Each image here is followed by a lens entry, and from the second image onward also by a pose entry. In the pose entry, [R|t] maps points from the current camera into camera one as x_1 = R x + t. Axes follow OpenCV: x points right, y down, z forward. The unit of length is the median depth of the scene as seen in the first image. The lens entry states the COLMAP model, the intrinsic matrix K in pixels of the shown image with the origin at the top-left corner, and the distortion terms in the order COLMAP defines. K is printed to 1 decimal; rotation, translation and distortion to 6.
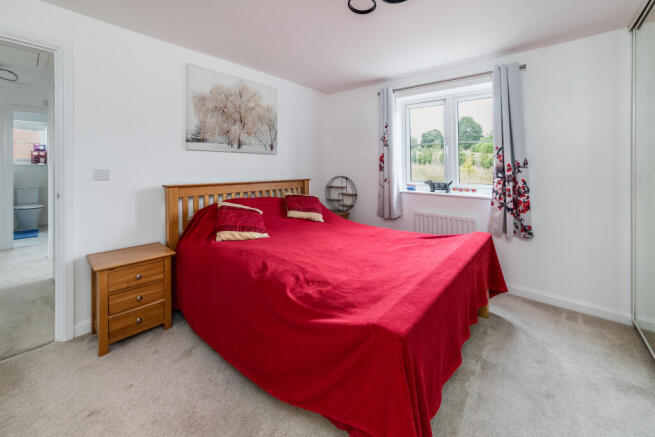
lens RADIAL K [[257.6, 0, 327.9], [0, 257.6, 192.0], [0, 0, 1]] dist [0.000027, 0.000026]
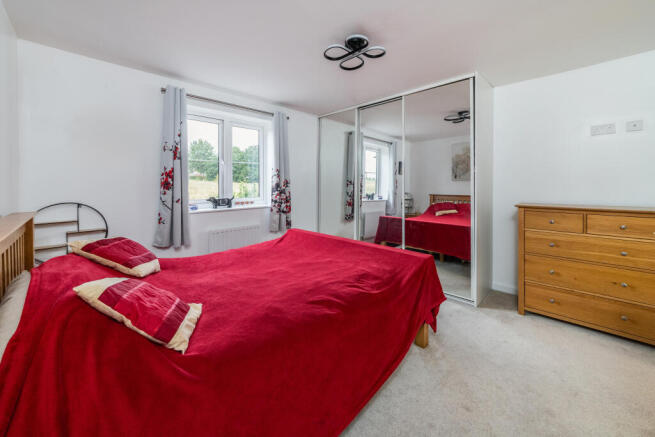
lens RADIAL K [[251.6, 0, 327.5], [0, 251.6, 218.5], [0, 0, 1]] dist [-0.000097, -0.000002]
pose [[0.076204, -0.142480, 0.986860, -0.622018], [0.103620, 0.985510, 0.134283, -0.056110], [-0.991693, 0.092026, 0.089863, 0.533278]]
